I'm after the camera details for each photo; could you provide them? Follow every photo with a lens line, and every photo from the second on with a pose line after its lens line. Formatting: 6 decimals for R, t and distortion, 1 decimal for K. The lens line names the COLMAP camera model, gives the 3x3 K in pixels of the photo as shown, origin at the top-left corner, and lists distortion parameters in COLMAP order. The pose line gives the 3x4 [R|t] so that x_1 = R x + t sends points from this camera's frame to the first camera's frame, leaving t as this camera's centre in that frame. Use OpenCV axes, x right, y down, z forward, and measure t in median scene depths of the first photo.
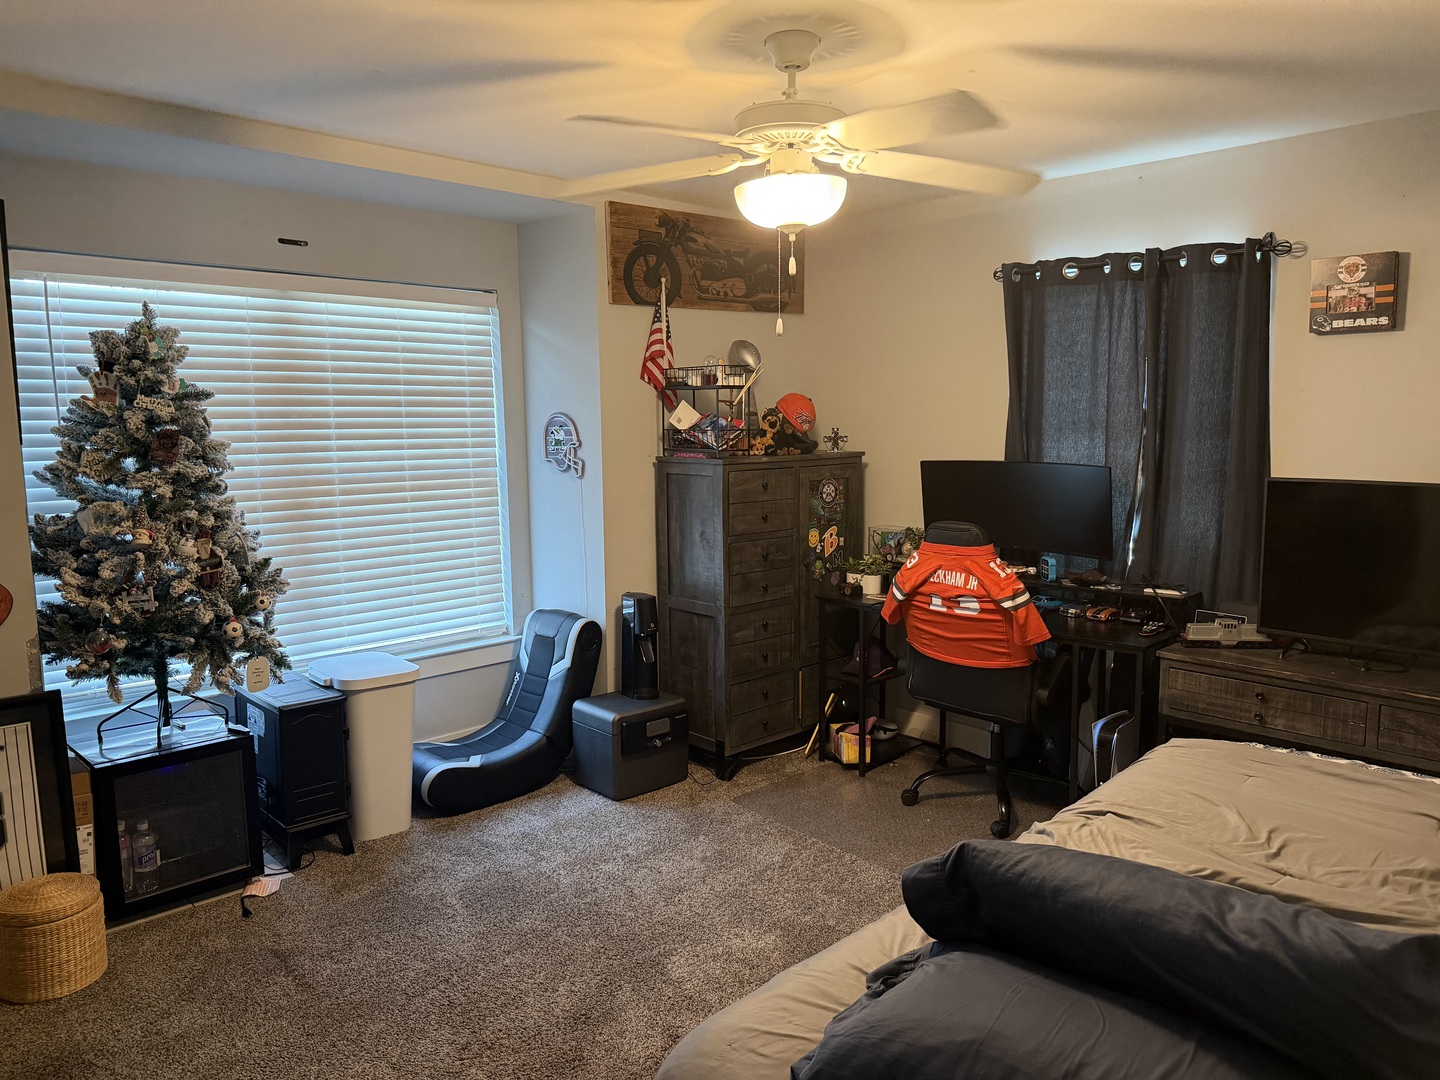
lens RADIAL K [[1005.6, 0, 720.0], [0, 1005.6, 540.0], [0, 0, 1]] dist [0.044037, -0.001698]
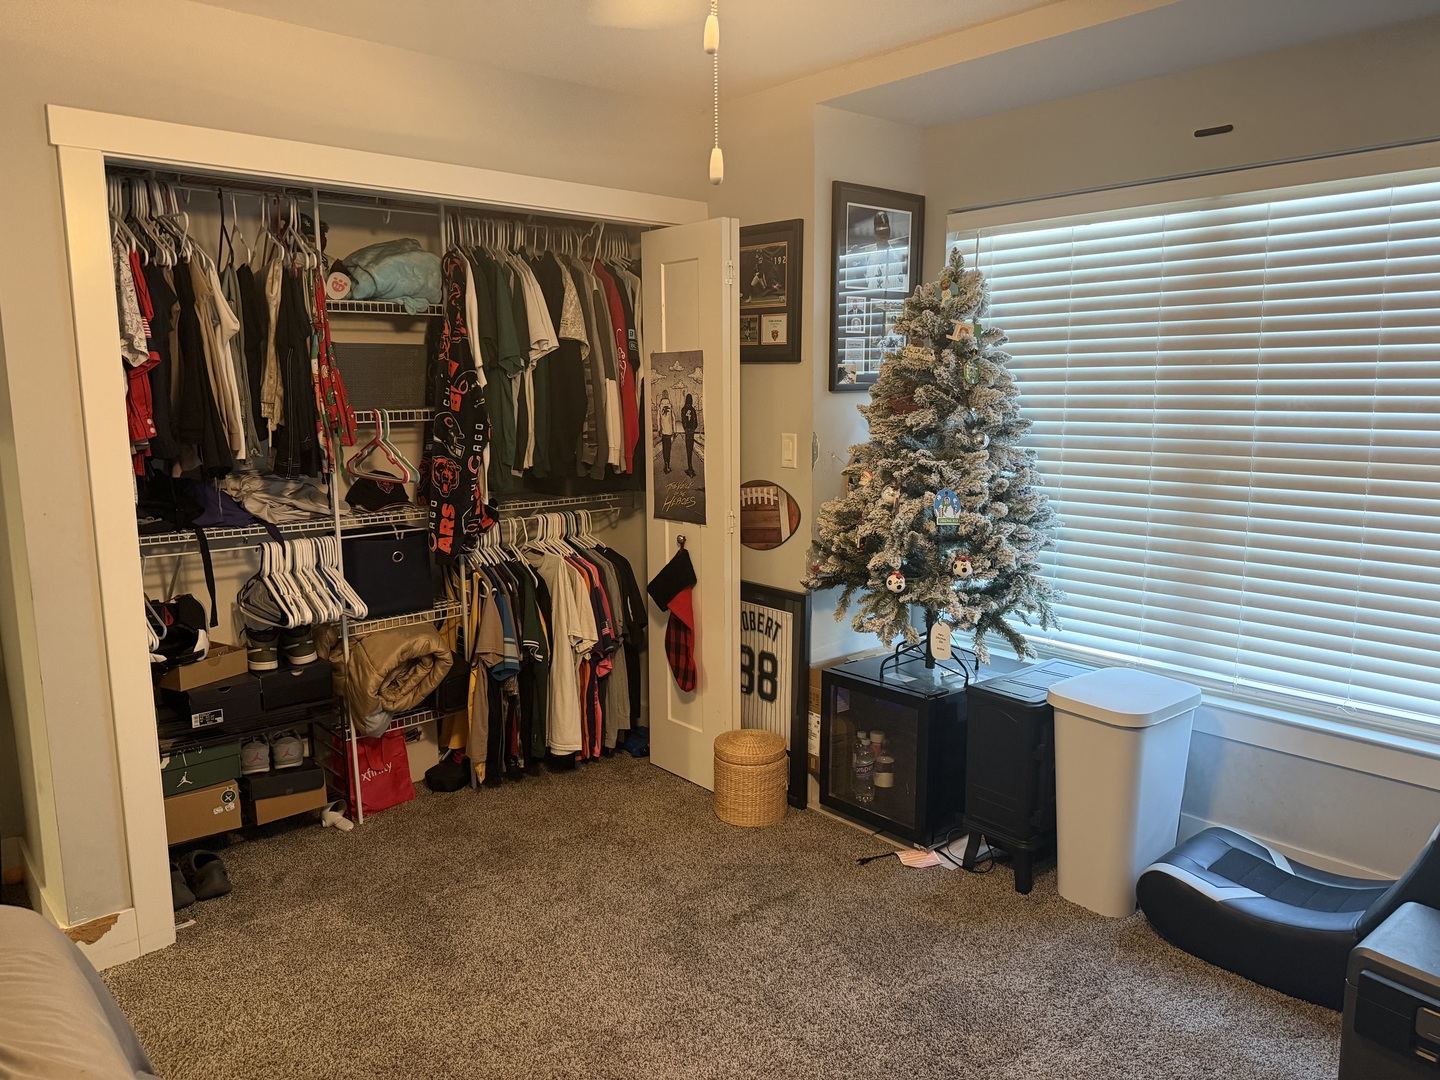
lens RADIAL K [[1005.6, 0, 720.0], [0, 1005.6, 540.0], [0, 0, 1]] dist [0.044037, -0.001698]
pose [[-0.017486, 0.161791, -0.986670, 0.440522], [-0.121390, 0.979178, 0.162714, -0.083269], [0.992451, 0.122617, 0.002518, 0.768995]]
